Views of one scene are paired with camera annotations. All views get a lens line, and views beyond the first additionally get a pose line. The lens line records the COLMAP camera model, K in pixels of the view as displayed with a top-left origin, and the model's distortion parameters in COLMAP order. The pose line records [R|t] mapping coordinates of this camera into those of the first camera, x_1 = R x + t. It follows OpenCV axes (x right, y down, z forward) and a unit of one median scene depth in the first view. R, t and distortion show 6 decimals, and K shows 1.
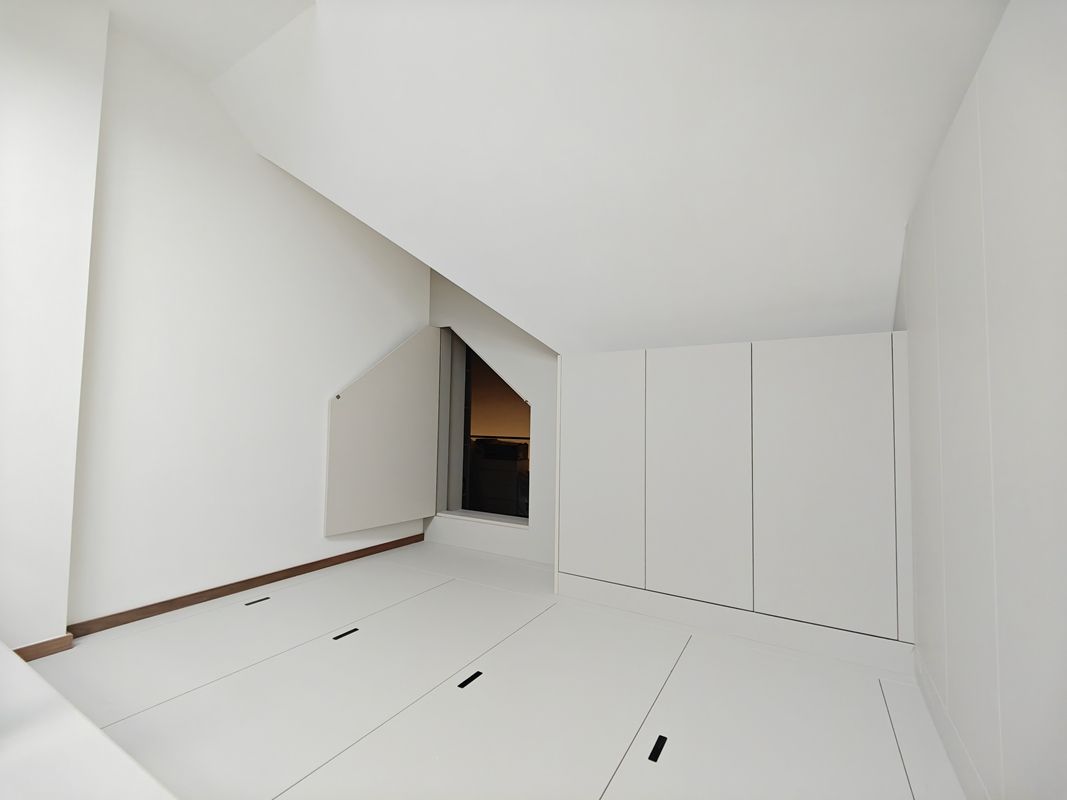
lens RADIAL K [[462.5, 0, 534.1], [0, 462.5, 401.7], [0, 0, 1]] dist [0.002640, -0.004870]
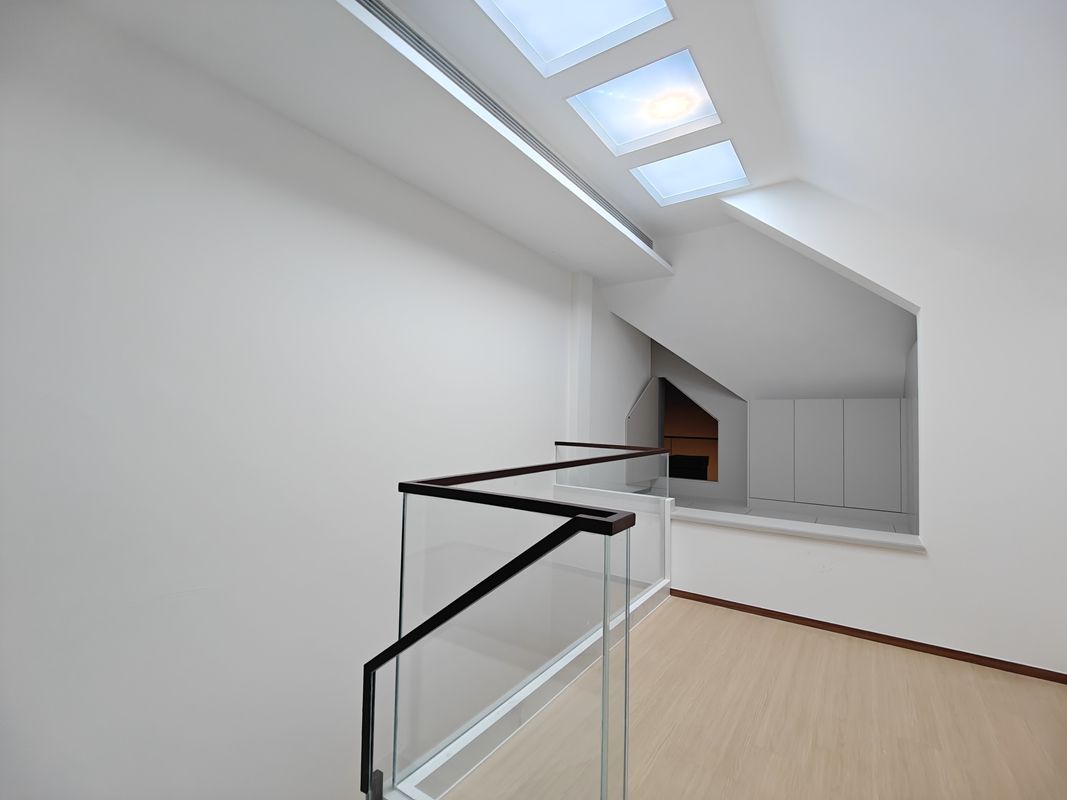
lens RADIAL K [[462.5, 0, 533.8], [0, 462.5, 399.8], [0, 0, 1]] dist [0.002640, -0.004870]
pose [[0.996849, -0.002833, -0.079266, -0.636041], [0.003011, 0.999993, 0.002122, -0.088462], [0.079259, -0.002354, 0.996851, -1.033325]]
